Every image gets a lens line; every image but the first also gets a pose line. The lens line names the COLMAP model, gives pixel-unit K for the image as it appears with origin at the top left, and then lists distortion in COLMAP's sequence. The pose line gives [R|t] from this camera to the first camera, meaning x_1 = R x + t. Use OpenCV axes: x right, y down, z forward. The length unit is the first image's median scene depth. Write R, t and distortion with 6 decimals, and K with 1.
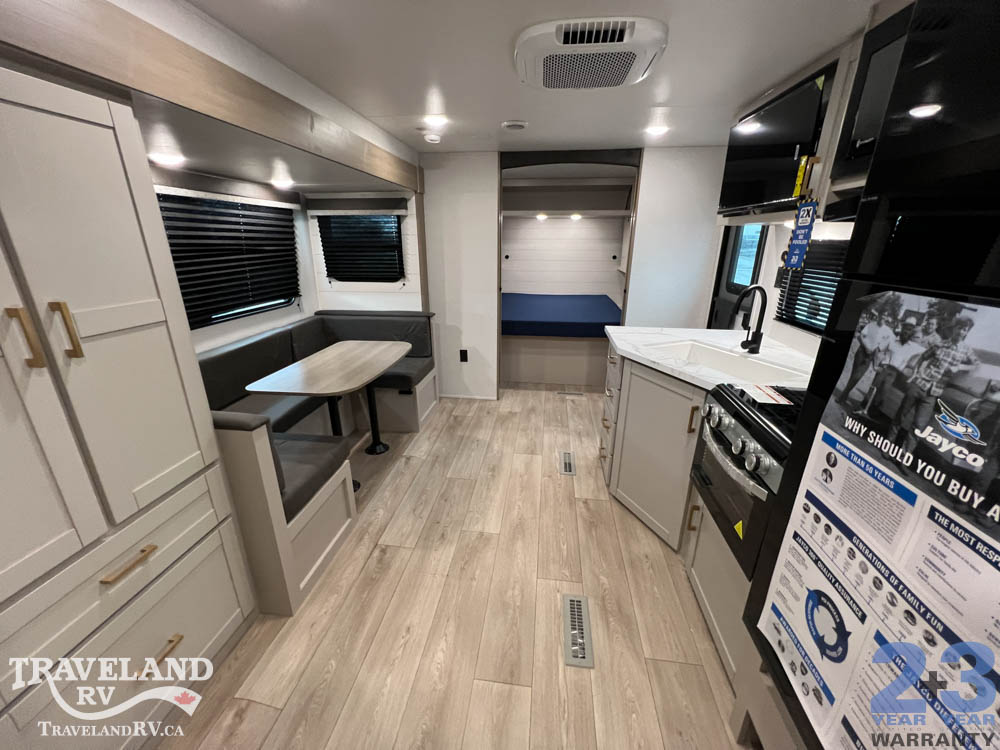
lens RADIAL K [[398.3, 0, 499.8], [0, 398.3, 374.6], [0, 0, 1]] dist [-0.000958, 0.000638]
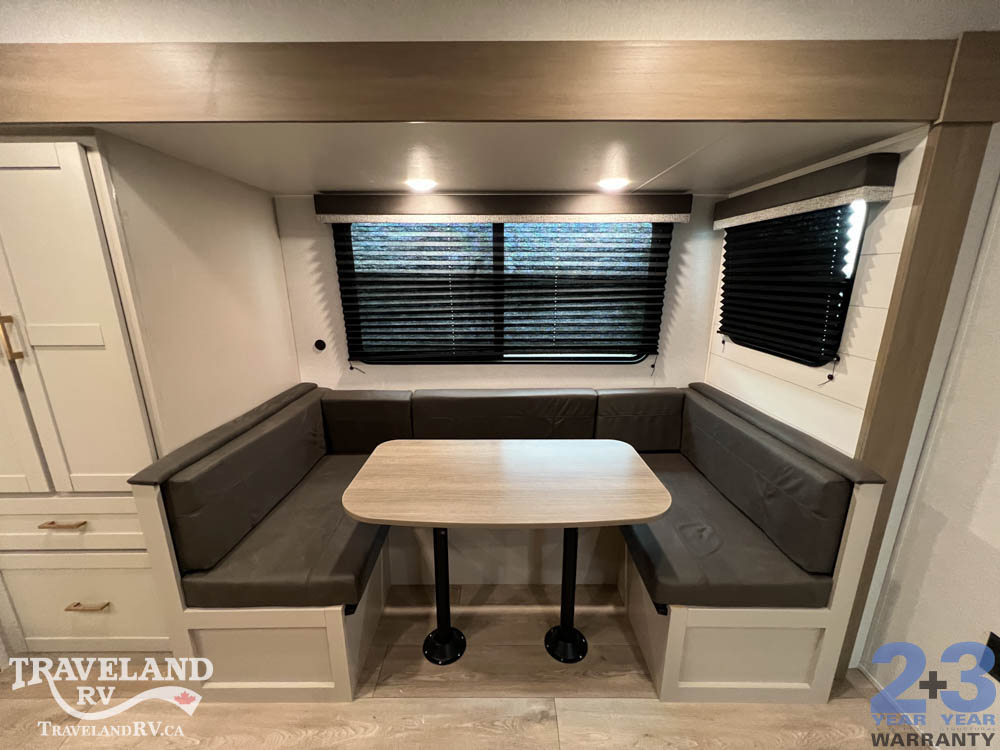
lens RADIAL K [[398.3, 0, 497.9], [0, 398.3, 373.7], [0, 0, 1]] dist [-0.000958, 0.000638]
pose [[0.122262, 0.240619, -0.962889, 0.531001], [-0.315895, 0.929149, 0.192077, -1.046399], [0.940884, 0.280688, 0.189610, 3.172093]]
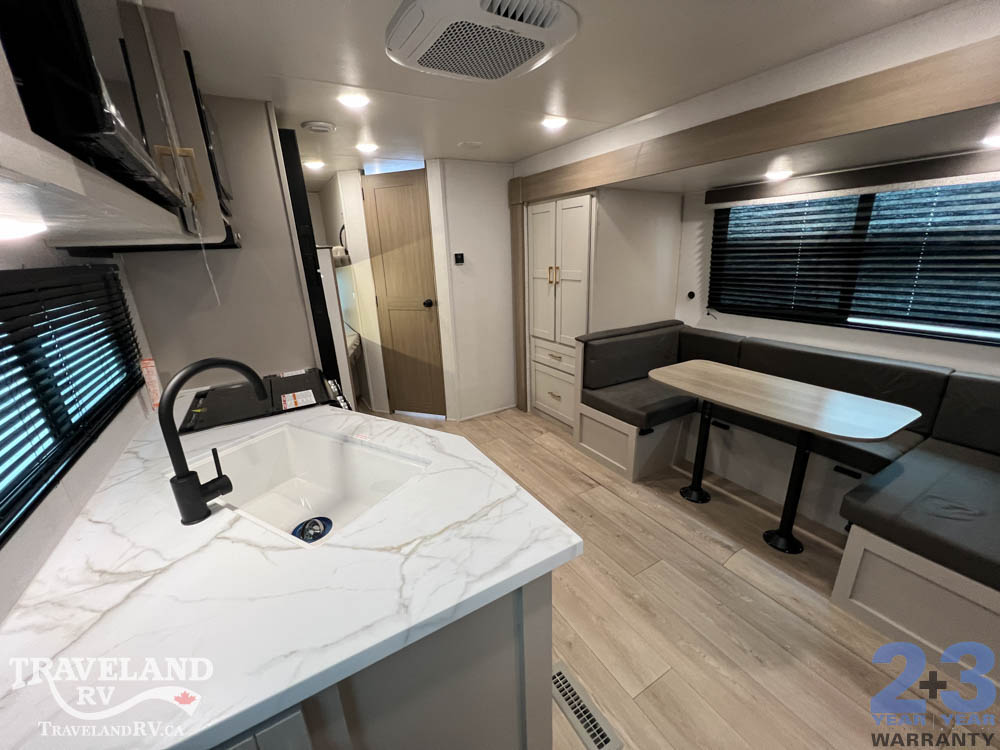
lens RADIAL K [[398.3, 0, 497.2], [0, 398.3, 374.4], [0, 0, 1]] dist [-0.000958, 0.000638]
pose [[-0.796624, 0.207473, -0.567755, 1.894274], [-0.162390, 0.831270, 0.531619, -1.541950], [0.582255, 0.515698, -0.628518, 4.481878]]
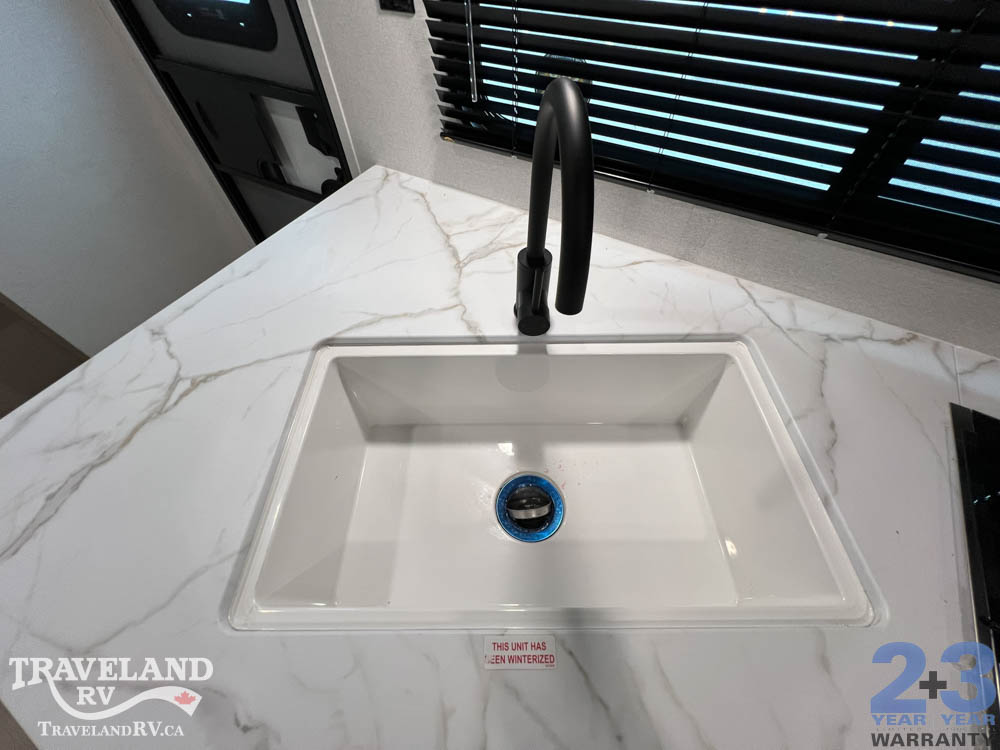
lens RADIAL K [[398.3, 0, 497.6], [0, 398.3, 373.7], [0, 0, 1]] dist [-0.000958, 0.000638]
pose [[0.385725, -0.755139, 0.530077, 1.352275], [0.317200, 0.648057, 0.692392, -0.808370], [-0.866372, -0.098933, 0.489502, 2.776777]]
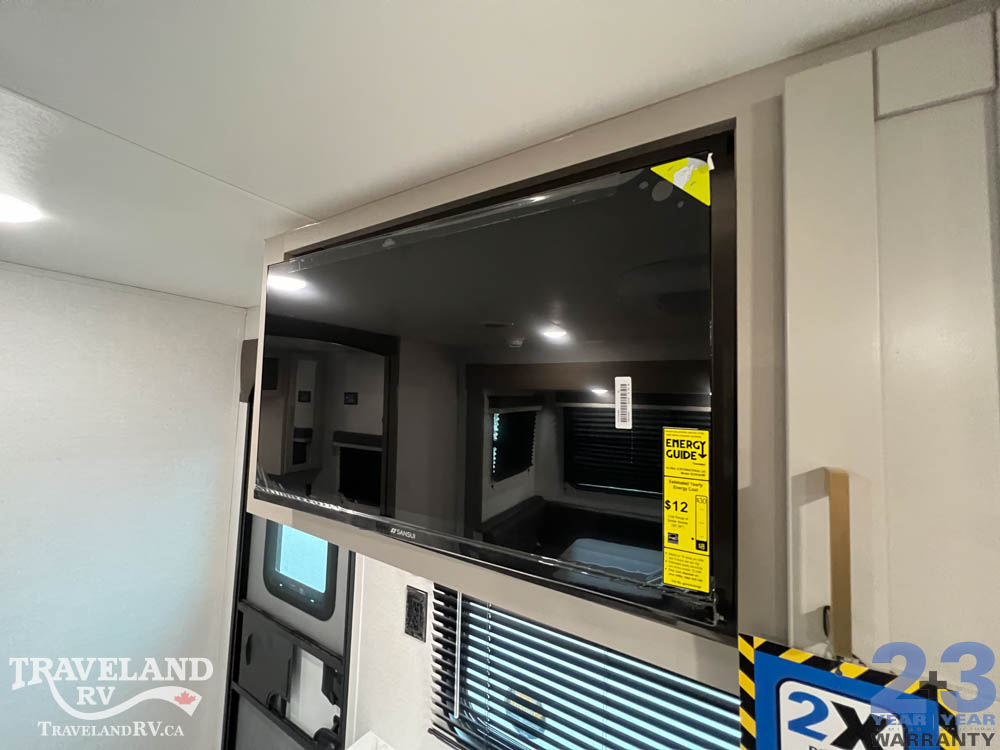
lens RADIAL K [[398.3, 0, 495.3], [0, 398.3, 367.1], [0, 0, 1]] dist [-0.000958, 0.000638]
pose [[0.442682, 0.077058, 0.893361, 1.197713], [0.264108, 0.940898, -0.212030, -1.356131], [-0.856901, 0.329806, 0.396167, 2.386827]]
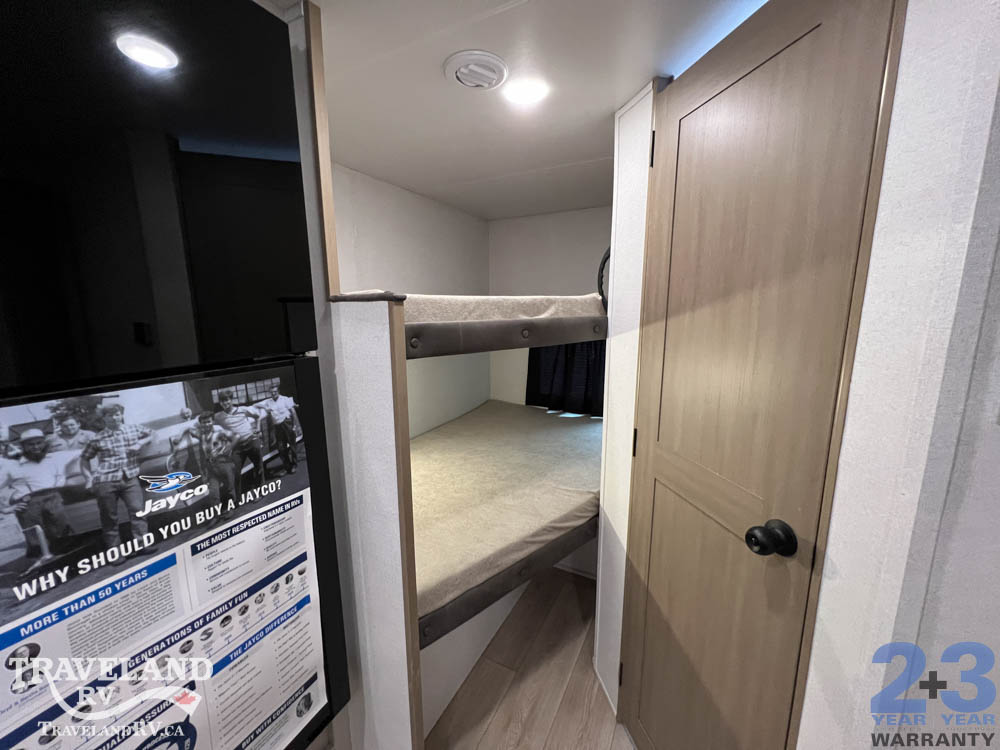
lens RADIAL K [[398.3, 0, 499.7], [0, 398.3, 374.2], [0, 0, 1]] dist [-0.000958, 0.000638]
pose [[-0.935425, -0.062735, 0.347914, -0.136734], [0.112970, 0.879484, 0.462326, -0.497014], [-0.334988, 0.471775, -0.815605, 1.249319]]
